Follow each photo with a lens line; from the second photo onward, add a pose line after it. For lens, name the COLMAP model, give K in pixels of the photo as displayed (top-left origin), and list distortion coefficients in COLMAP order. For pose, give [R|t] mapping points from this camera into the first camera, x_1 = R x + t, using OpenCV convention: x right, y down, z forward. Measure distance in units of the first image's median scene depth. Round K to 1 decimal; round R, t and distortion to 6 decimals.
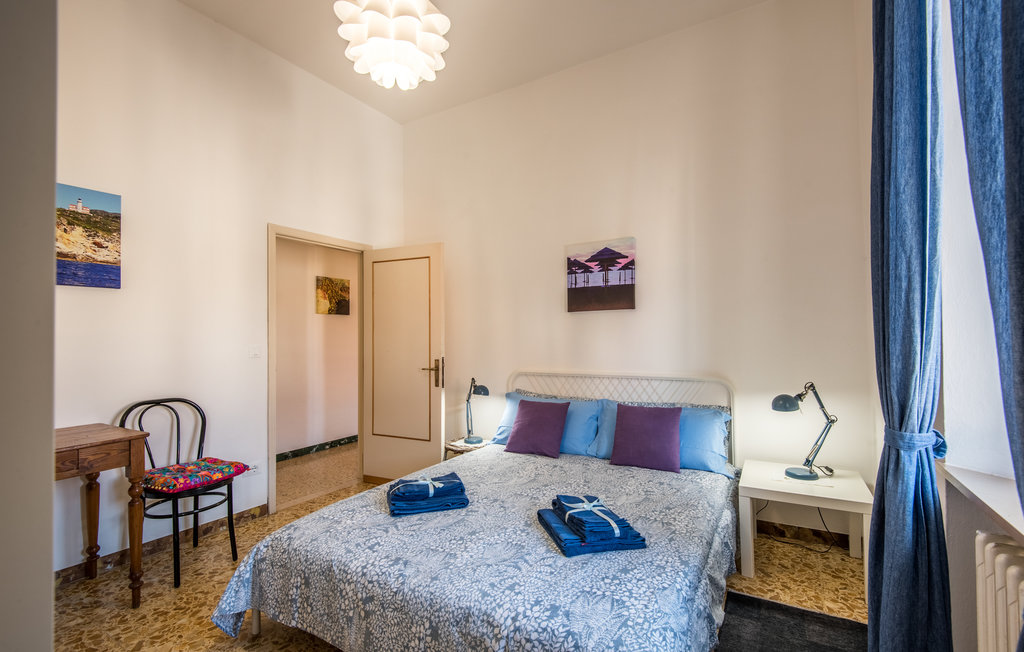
lens RADIAL K [[452.0, 0, 508.4], [0, 452.0, 328.9], [0, 0, 1]] dist [0.012212, -0.006787]
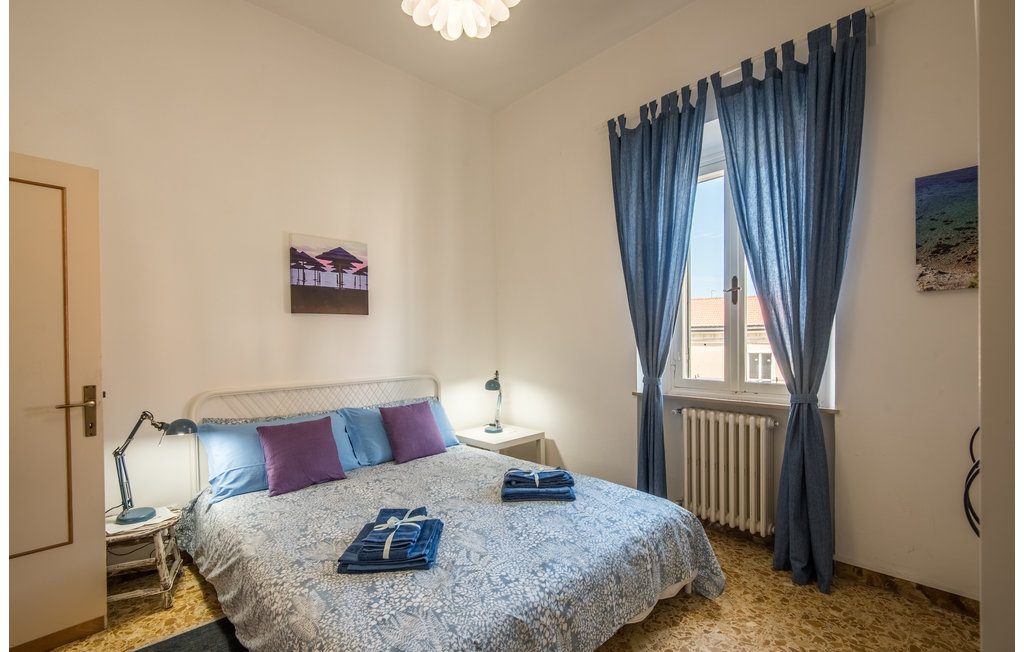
lens RADIAL K [[452.0, 0, 510.3], [0, 452.0, 346.3], [0, 0, 1]] dist [0.012212, -0.006787]
pose [[0.256022, -0.009679, 0.966623, -0.618142], [-0.005764, 0.999917, 0.011539, 0.012849], [-0.966654, -0.008526, 0.255944, 0.424432]]
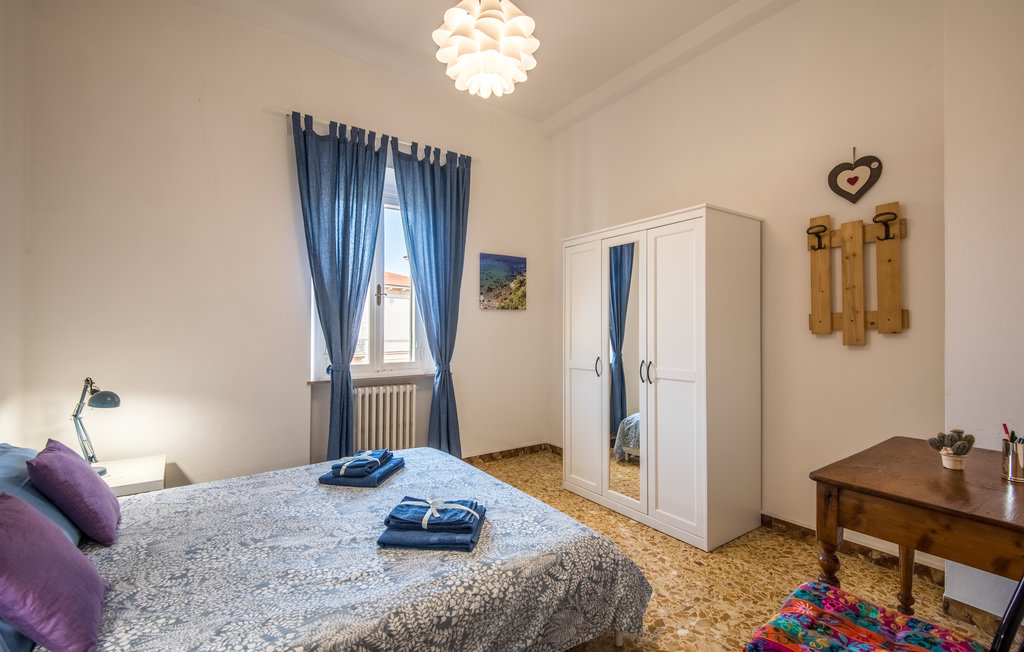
lens RADIAL K [[452.0, 0, 528.1], [0, 452.0, 334.1], [0, 0, 1]] dist [0.012212, -0.006787]
pose [[-0.931806, 0.002902, 0.362945, -0.440497], [-0.000265, 0.999962, -0.008677, 0.022842], [-0.362956, -0.008181, -0.931770, 1.186037]]
